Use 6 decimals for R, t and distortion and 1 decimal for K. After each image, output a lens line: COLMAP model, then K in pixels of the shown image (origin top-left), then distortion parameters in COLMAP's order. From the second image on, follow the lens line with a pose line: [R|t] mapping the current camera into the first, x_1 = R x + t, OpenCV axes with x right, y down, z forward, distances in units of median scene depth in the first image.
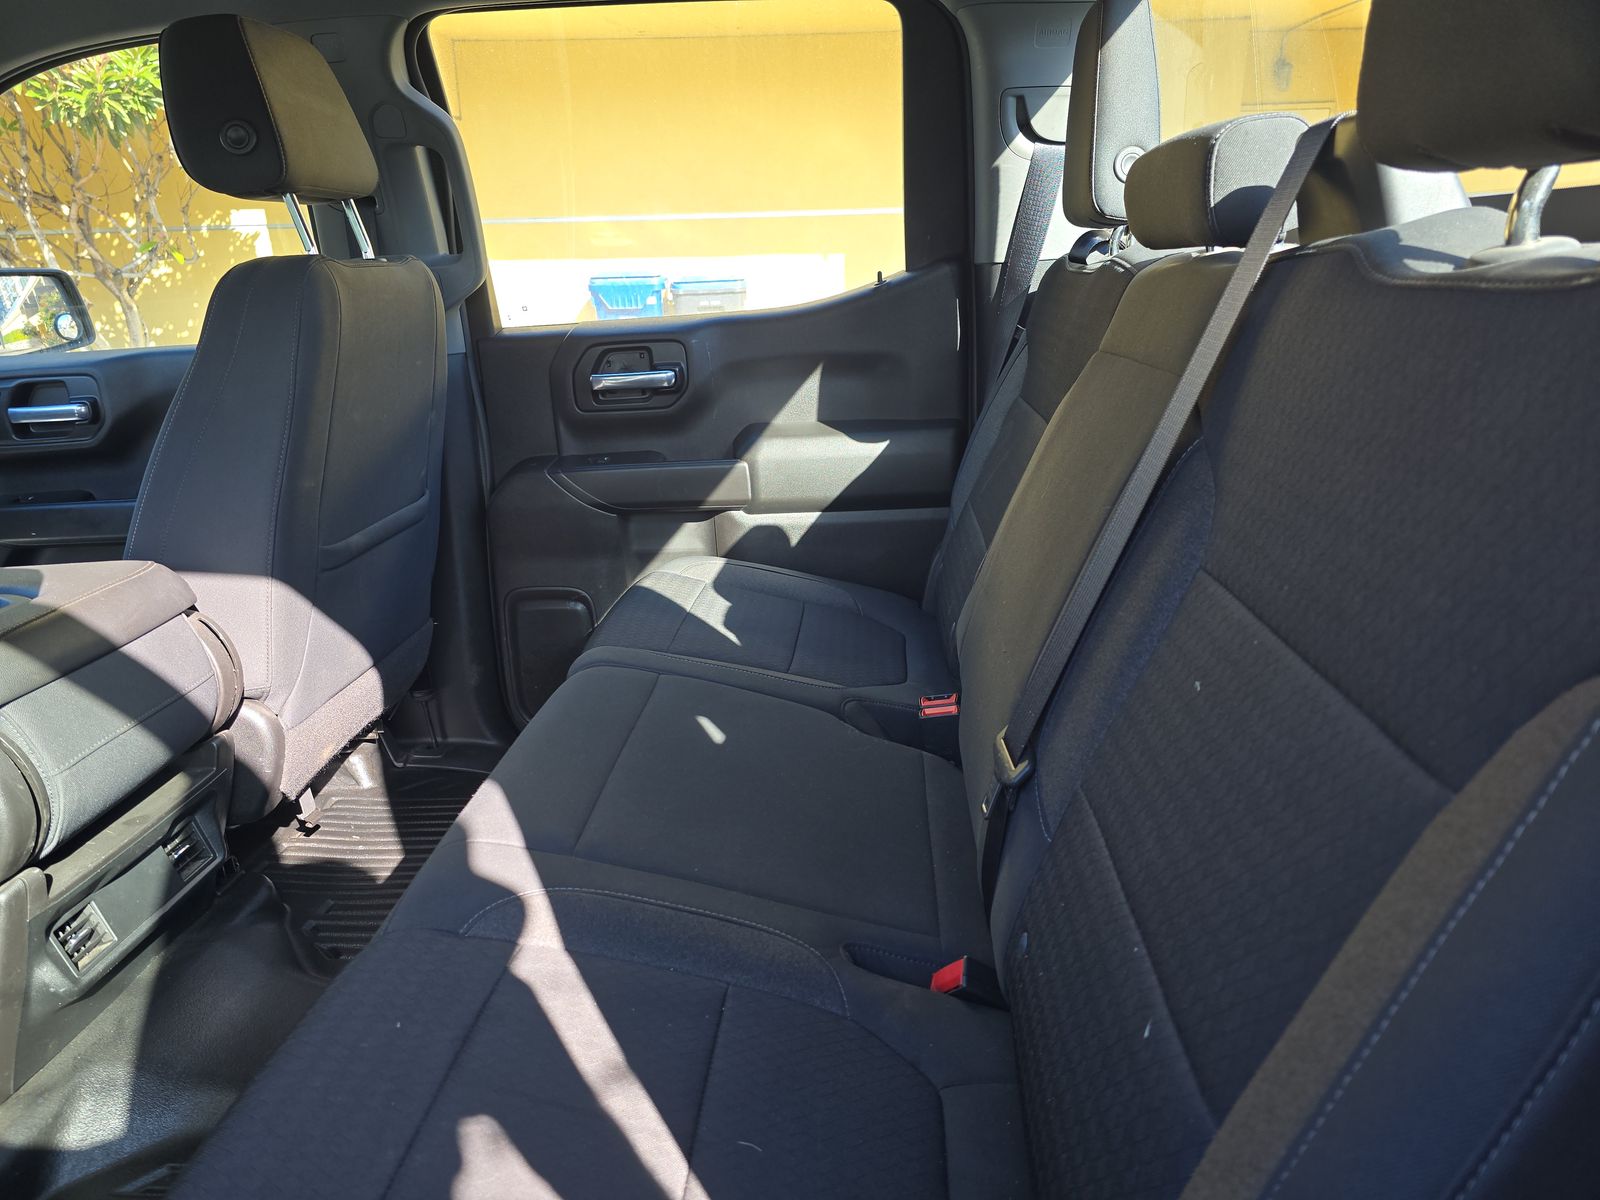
lens RADIAL K [[1023.6, 0, 800.4], [0, 1023.6, 633.0], [0, 0, 1]] dist [0.100769, -0.098428]
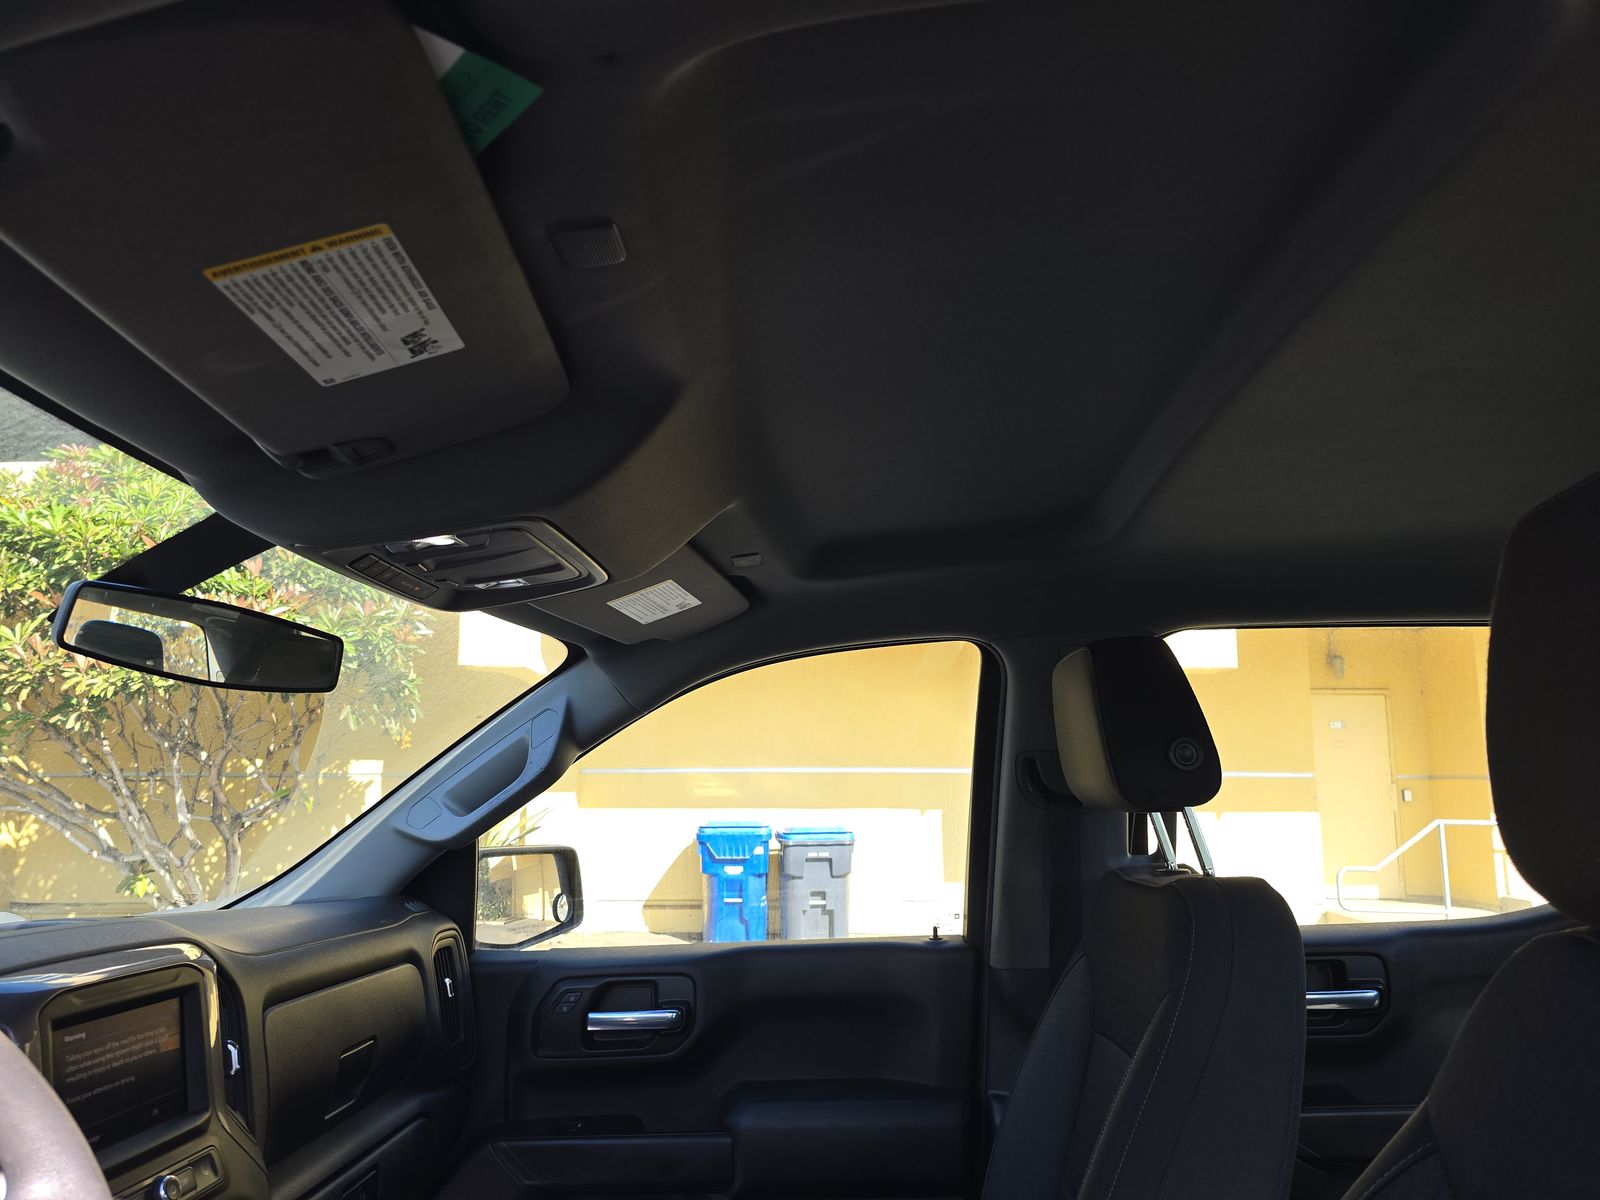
lens RADIAL K [[1077.4, 0, 797.4], [0, 1077.4, 607.0], [0, 0, 1]] dist [0.039759, -0.031067]
pose [[0.999594, 0.021377, -0.018828, -0.098234], [-0.027951, 0.863502, -0.503570, -0.010019], [0.005493, 0.503891, 0.863750, 0.010729]]
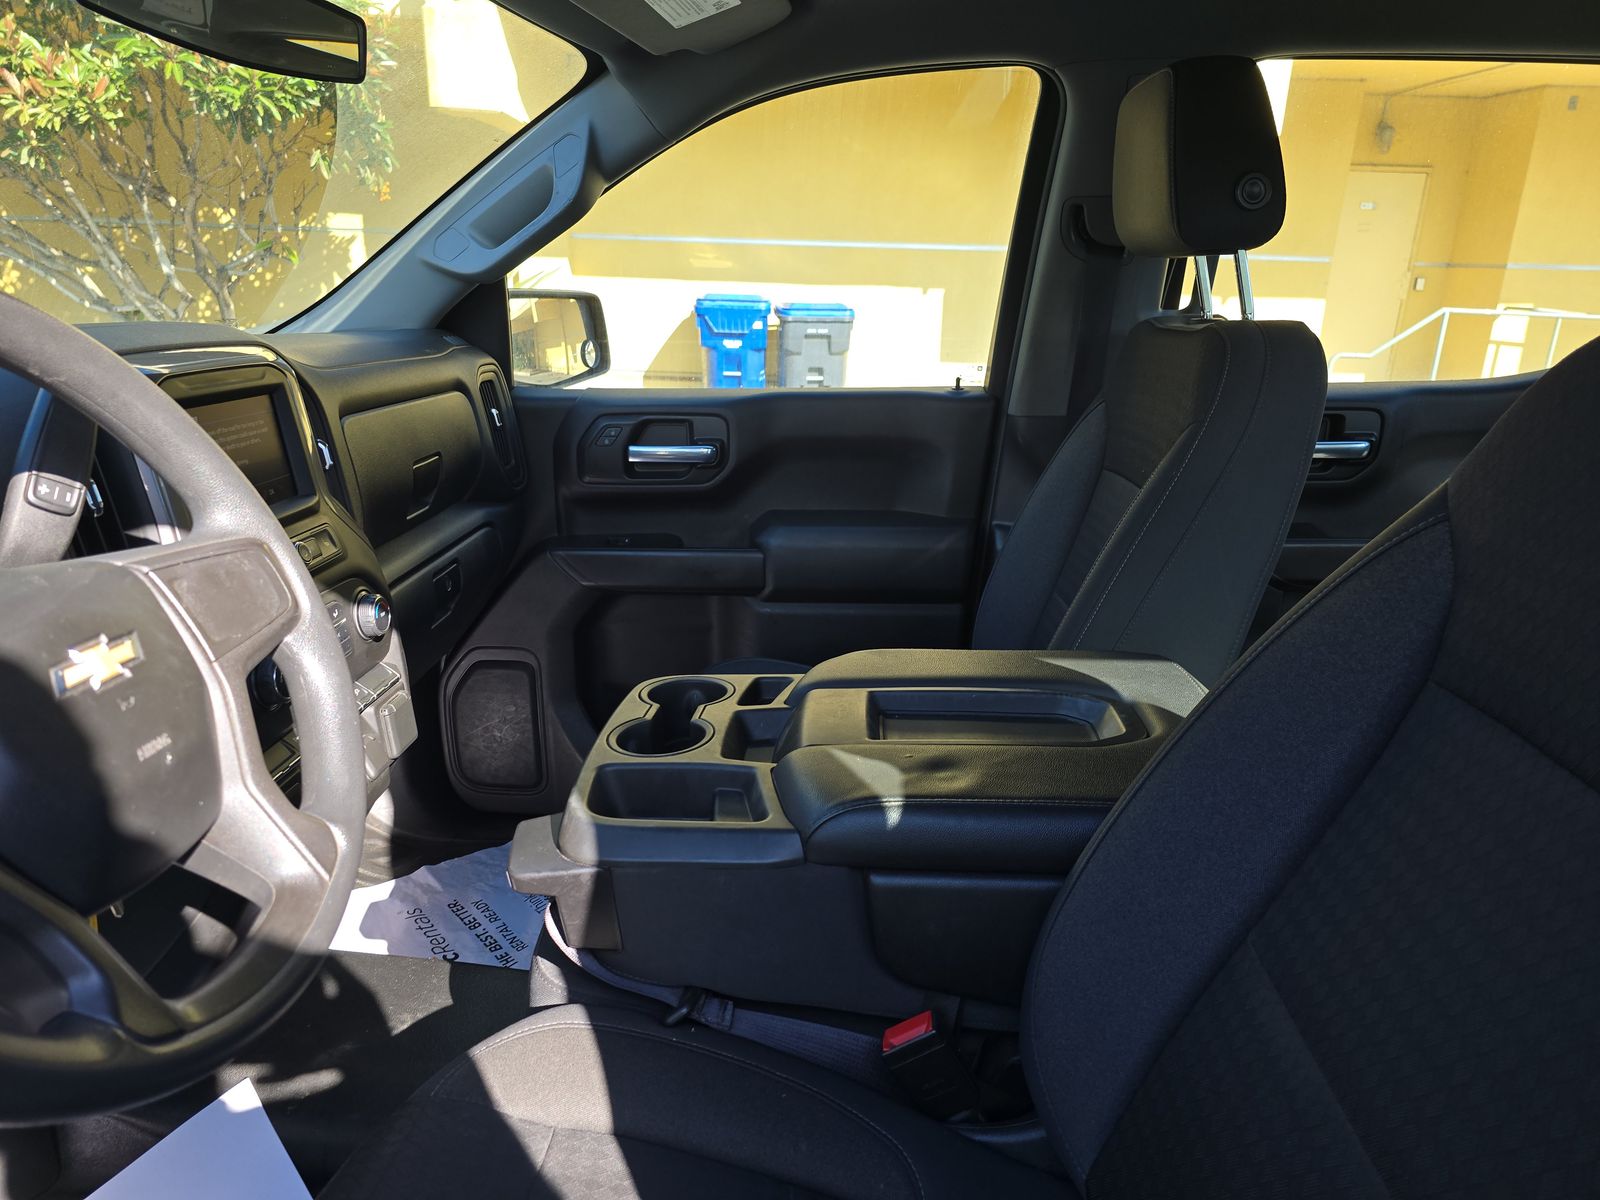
lens RADIAL K [[1074.2, 0, 800.0], [0, 1074.2, 600.0], [0, 0, 1]] dist [0.046446, -0.040791]
pose [[0.998543, 0.053397, 0.007813, -0.103493], [-0.052813, 0.996680, -0.061967, -0.004918], [-0.011096, 0.061465, 0.998048, 0.010397]]
